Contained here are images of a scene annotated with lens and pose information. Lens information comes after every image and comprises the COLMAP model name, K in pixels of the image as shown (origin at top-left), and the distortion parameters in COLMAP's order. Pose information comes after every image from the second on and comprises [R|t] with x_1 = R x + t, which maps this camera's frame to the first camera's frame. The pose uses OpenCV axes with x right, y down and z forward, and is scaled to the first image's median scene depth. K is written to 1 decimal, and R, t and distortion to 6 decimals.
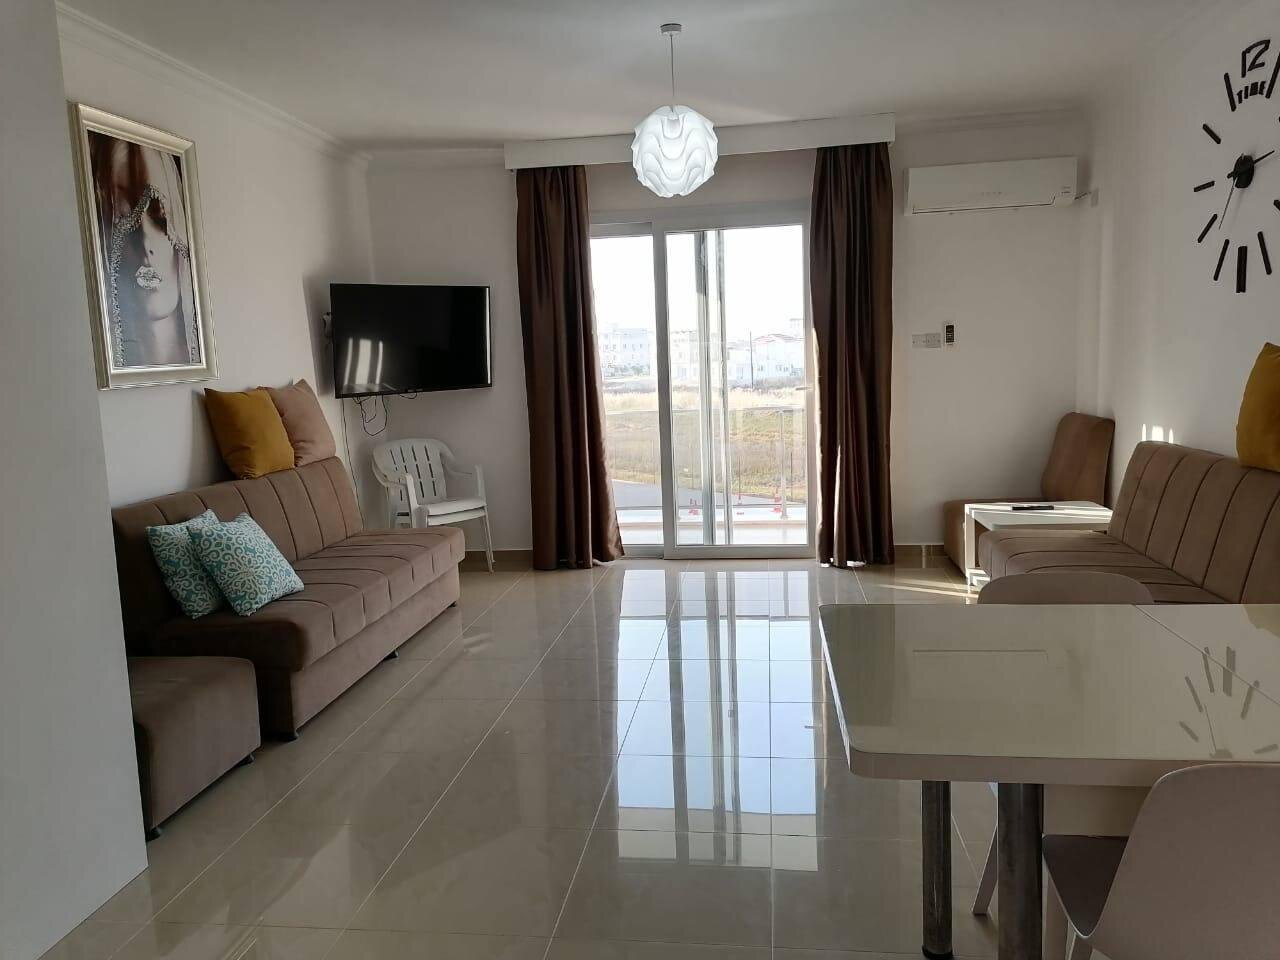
lens RADIAL K [[947.9, 0, 635.9], [0, 947.9, 483.3], [0, 0, 1]] dist [0.041731, -0.064375]
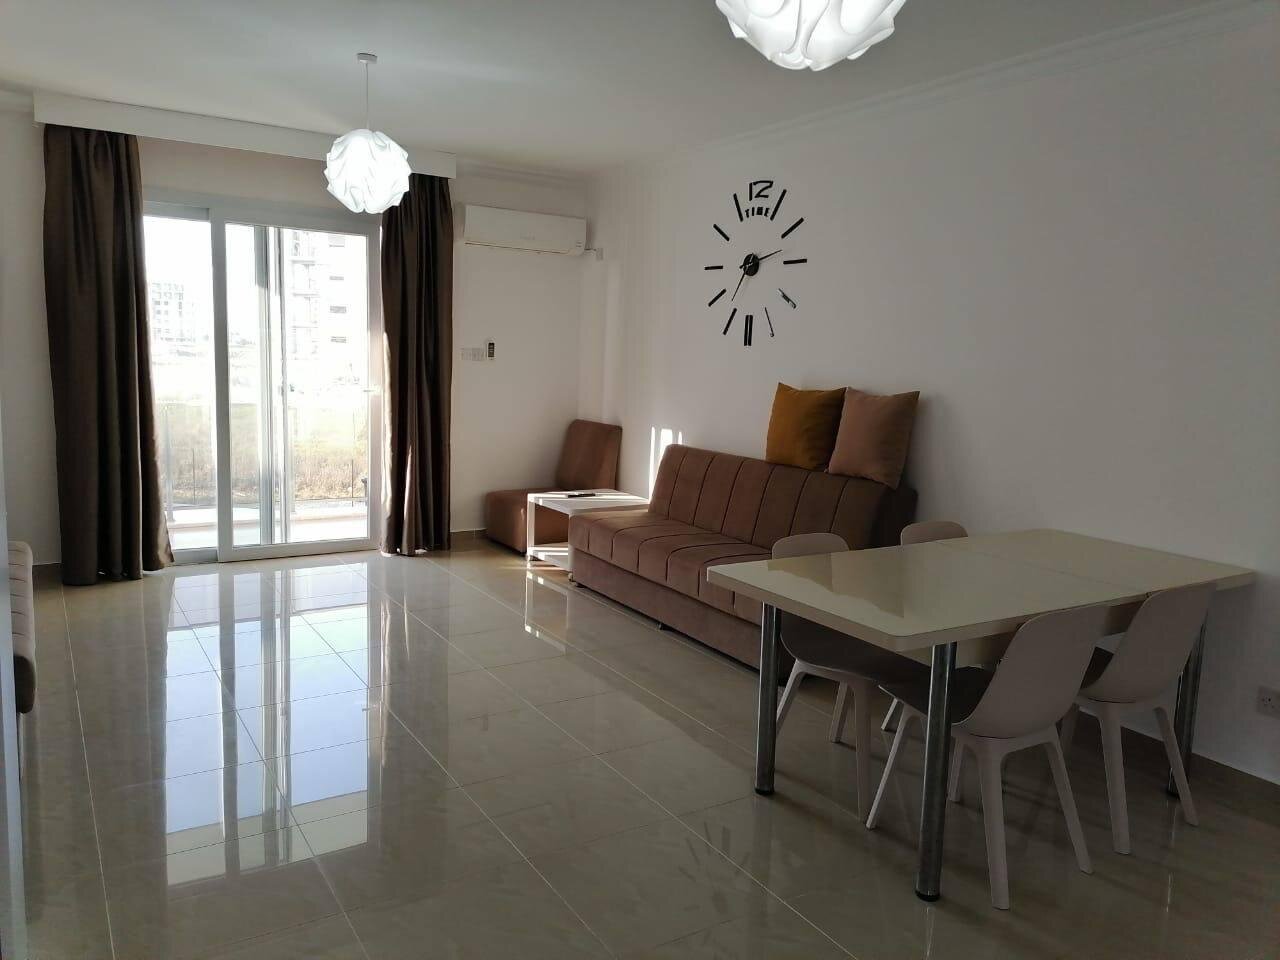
lens RADIAL K [[947.9, 0, 642.1], [0, 947.9, 480.5], [0, 0, 1]] dist [0.041731, -0.064375]
pose [[0.751028, -0.023071, 0.659867, -0.299016], [0.018488, 0.999732, 0.013911, -0.008376], [-0.660012, 0.001752, 0.751253, -0.003764]]
